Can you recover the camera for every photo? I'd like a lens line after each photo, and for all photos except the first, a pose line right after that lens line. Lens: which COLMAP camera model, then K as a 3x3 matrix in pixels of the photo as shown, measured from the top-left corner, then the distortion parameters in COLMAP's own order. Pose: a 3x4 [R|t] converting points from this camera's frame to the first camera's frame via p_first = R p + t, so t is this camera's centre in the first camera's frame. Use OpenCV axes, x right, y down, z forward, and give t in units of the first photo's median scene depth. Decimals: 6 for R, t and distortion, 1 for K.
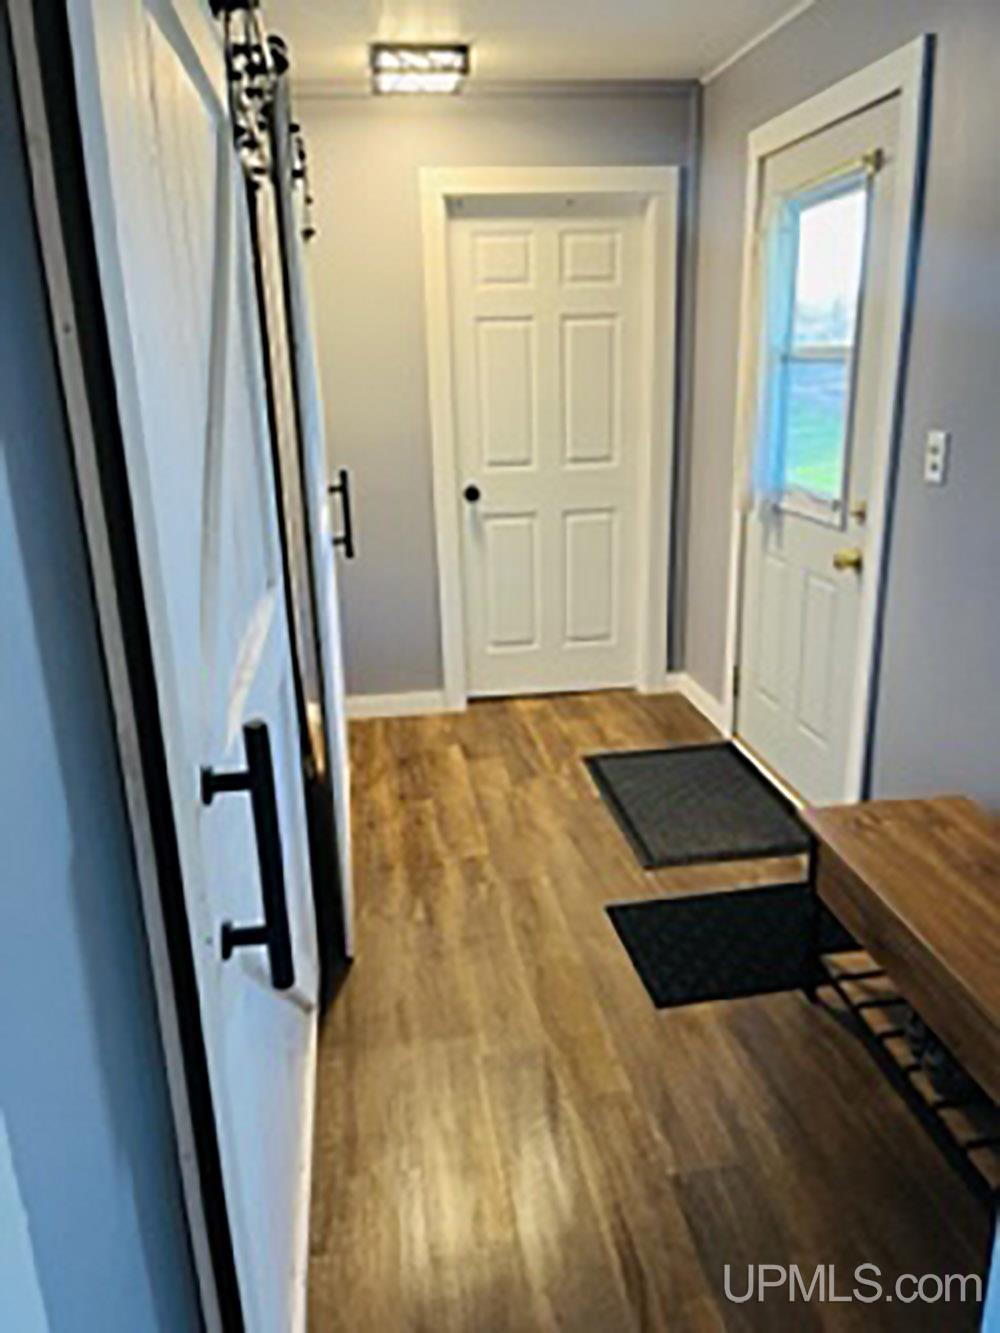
lens RADIAL K [[1004.7, 0, 505.2], [0, 1004.7, 662.2], [0, 0, 1]] dist [0.017722, -0.000217]
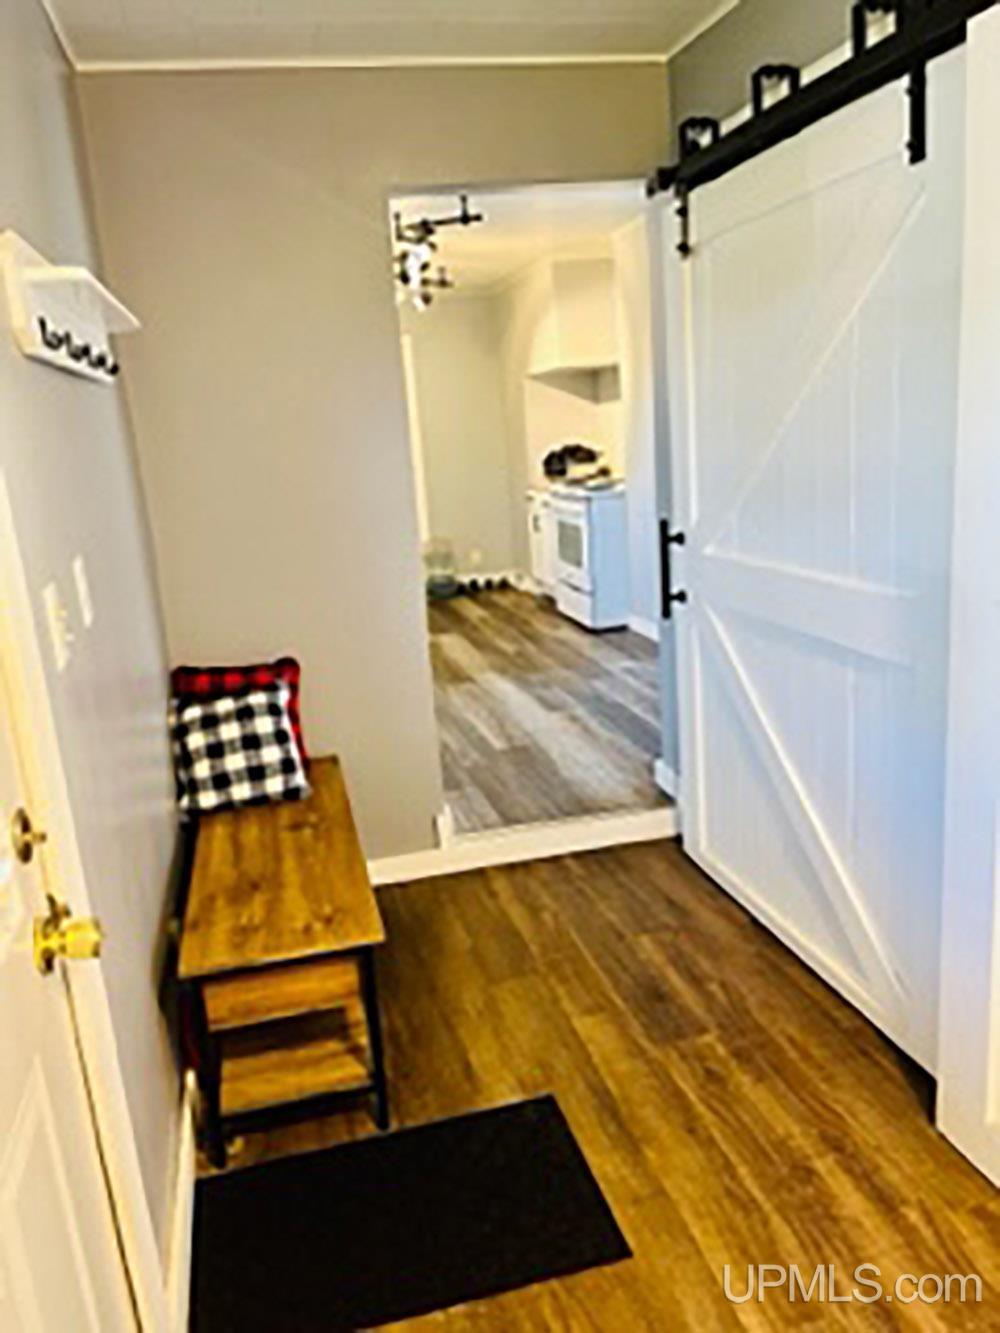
lens RADIAL K [[1004.7, 0, 510.4], [0, 1004.7, 680.3], [0, 0, 1]] dist [0.017722, -0.000217]
pose [[-0.988767, 0.125779, -0.080744, 0.216561], [0.066387, 0.853582, 0.516712, -0.476221], [0.133913, 0.505547, -0.852344, 1.603057]]
